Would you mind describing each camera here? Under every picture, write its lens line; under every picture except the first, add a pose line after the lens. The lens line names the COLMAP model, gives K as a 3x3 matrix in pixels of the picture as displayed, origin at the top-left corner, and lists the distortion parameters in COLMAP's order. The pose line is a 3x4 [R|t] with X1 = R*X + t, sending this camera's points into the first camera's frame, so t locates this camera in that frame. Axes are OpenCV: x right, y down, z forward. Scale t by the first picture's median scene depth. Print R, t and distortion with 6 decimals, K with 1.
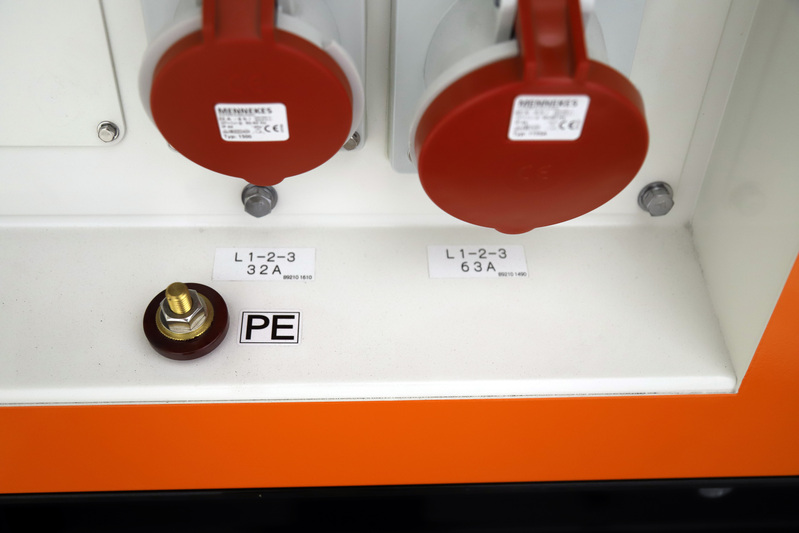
lens RADIAL K [[774.9, 0, 397.4], [0, 774.9, 265.9], [0, 0, 1]] dist [-0.049978, 0.000000]
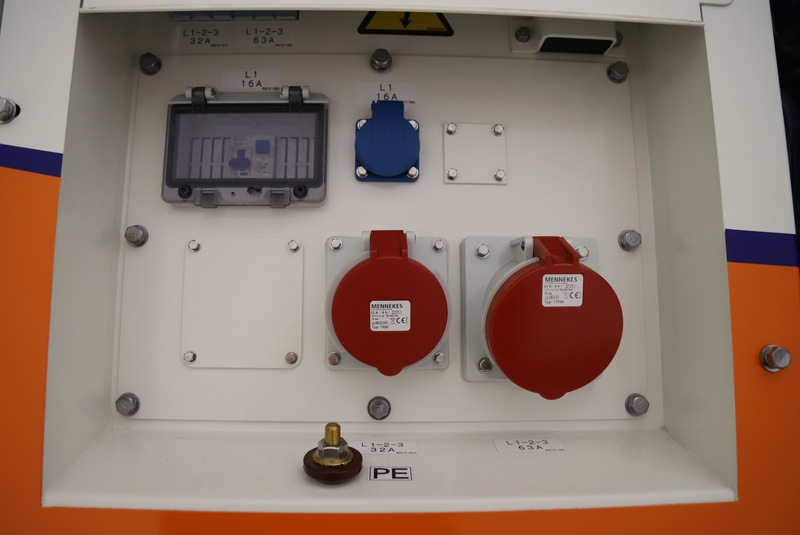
lens RADIAL K [[530.2, 0, 401.1], [0, 530.2, 267.0], [0, 0, 1]] dist [-0.100829, 0.011335]
pose [[0.999380, -0.032212, -0.014220, -0.141766], [0.013196, 0.717049, -0.696898, 0.550618], [0.032645, 0.696278, 0.717029, 0.083454]]
